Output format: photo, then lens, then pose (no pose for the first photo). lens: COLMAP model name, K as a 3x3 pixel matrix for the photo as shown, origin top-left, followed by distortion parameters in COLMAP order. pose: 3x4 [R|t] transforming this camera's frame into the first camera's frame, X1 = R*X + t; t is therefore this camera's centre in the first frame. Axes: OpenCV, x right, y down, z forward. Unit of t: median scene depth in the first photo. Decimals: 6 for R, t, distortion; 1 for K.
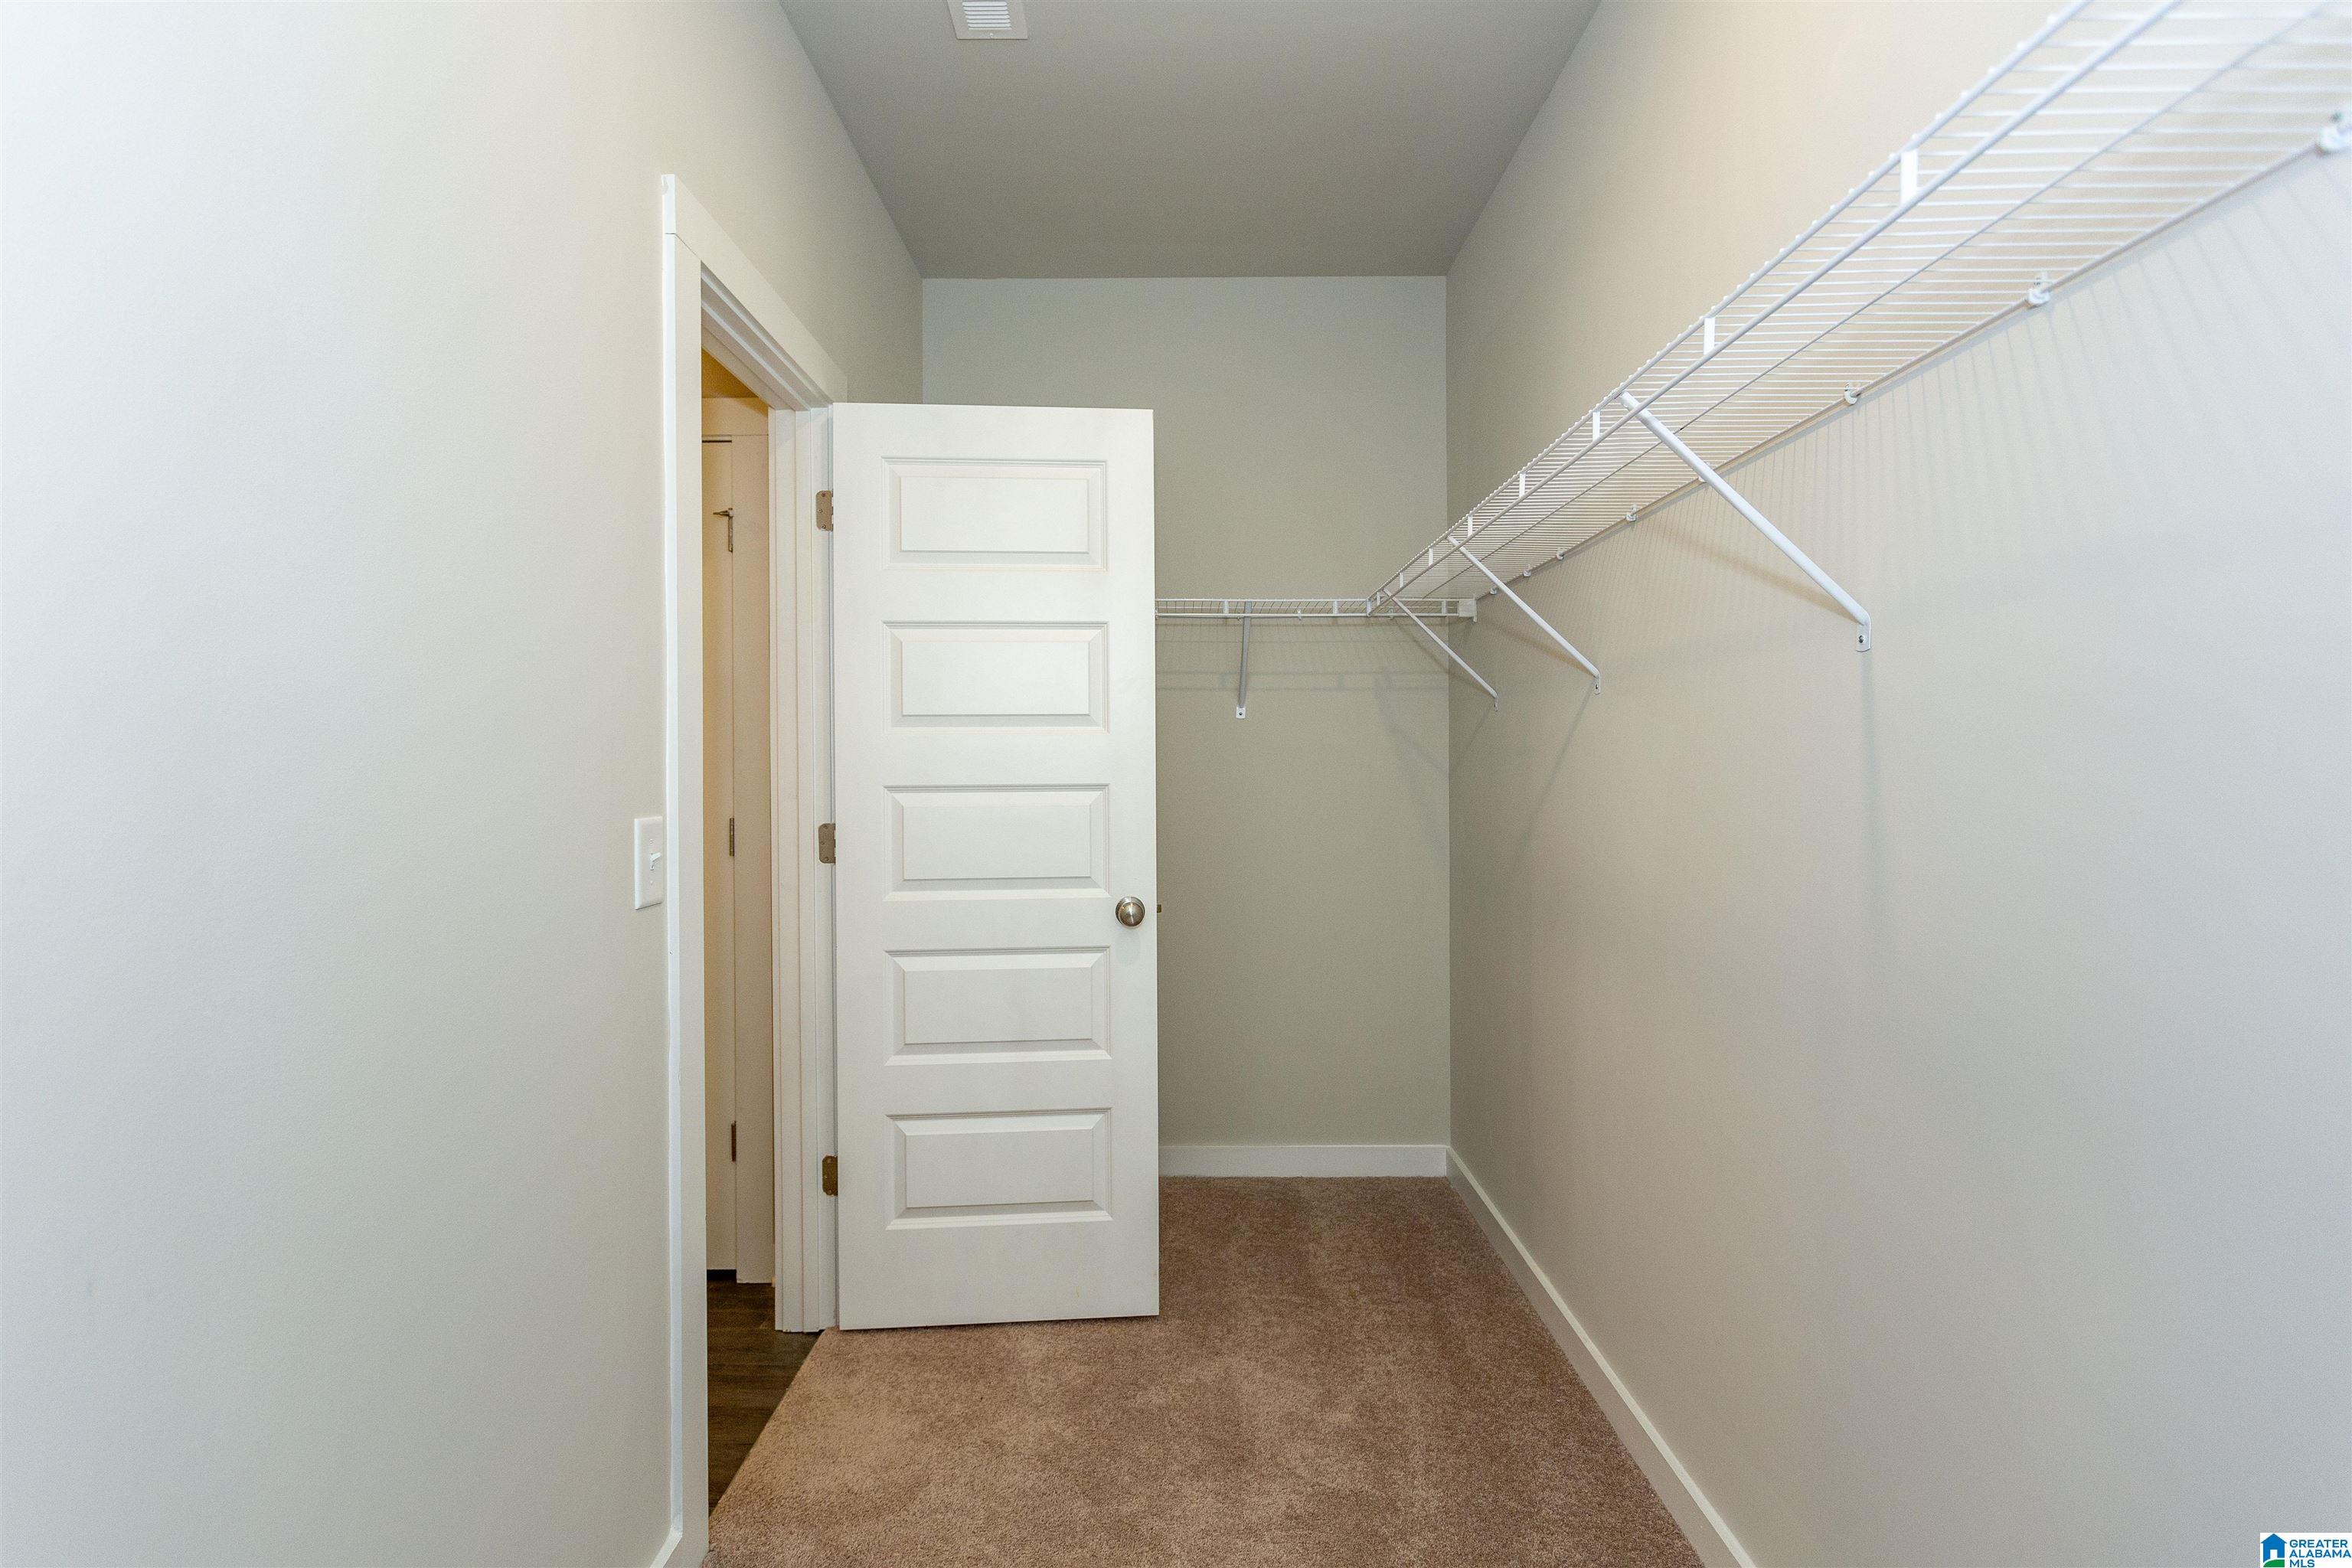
lens RADIAL K [[1097.0, 0, 1169.6], [0, 1097.0, 779.8], [0, 0, 1]] dist [-0.000720, -0.000260]
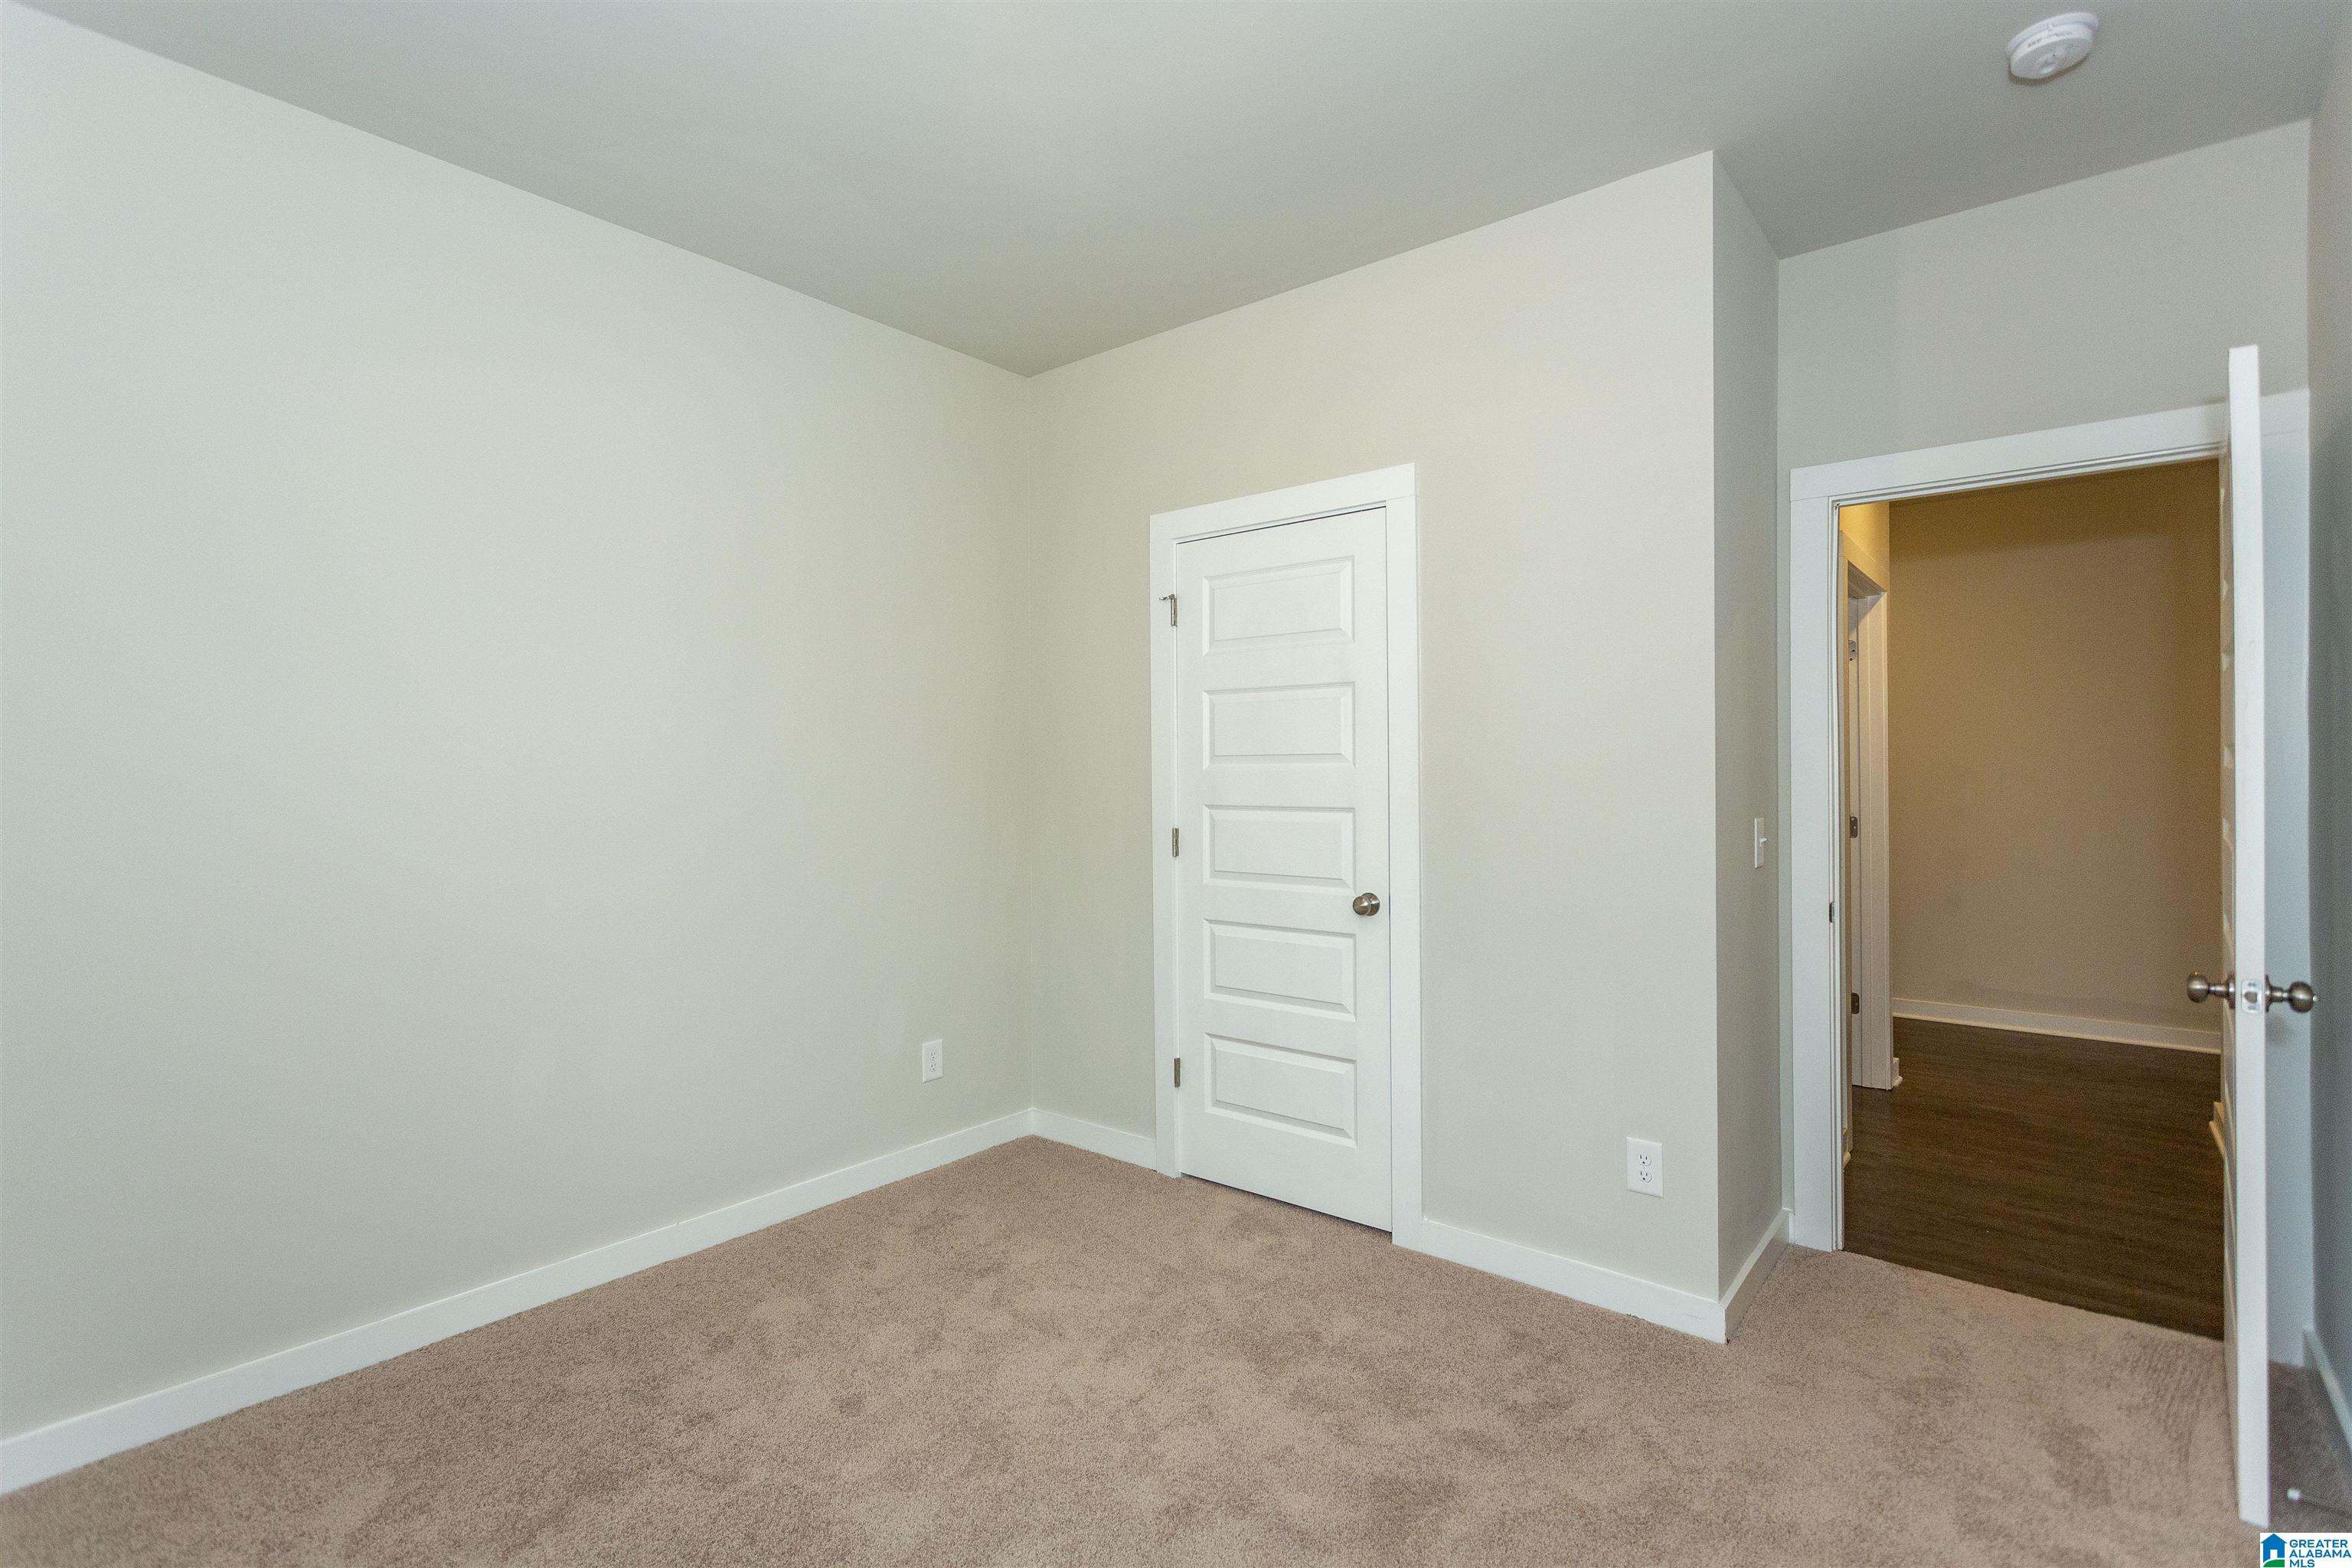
lens RADIAL K [[1097.0, 0, 1169.6], [0, 1097.0, 779.8], [0, 0, 1]] dist [-0.000720, -0.000260]
pose [[0.715182, -0.005248, -0.698918, 0.691031], [-0.009236, 0.999814, -0.016958, -0.004706], [0.698877, 0.018583, 0.715001, -0.076198]]
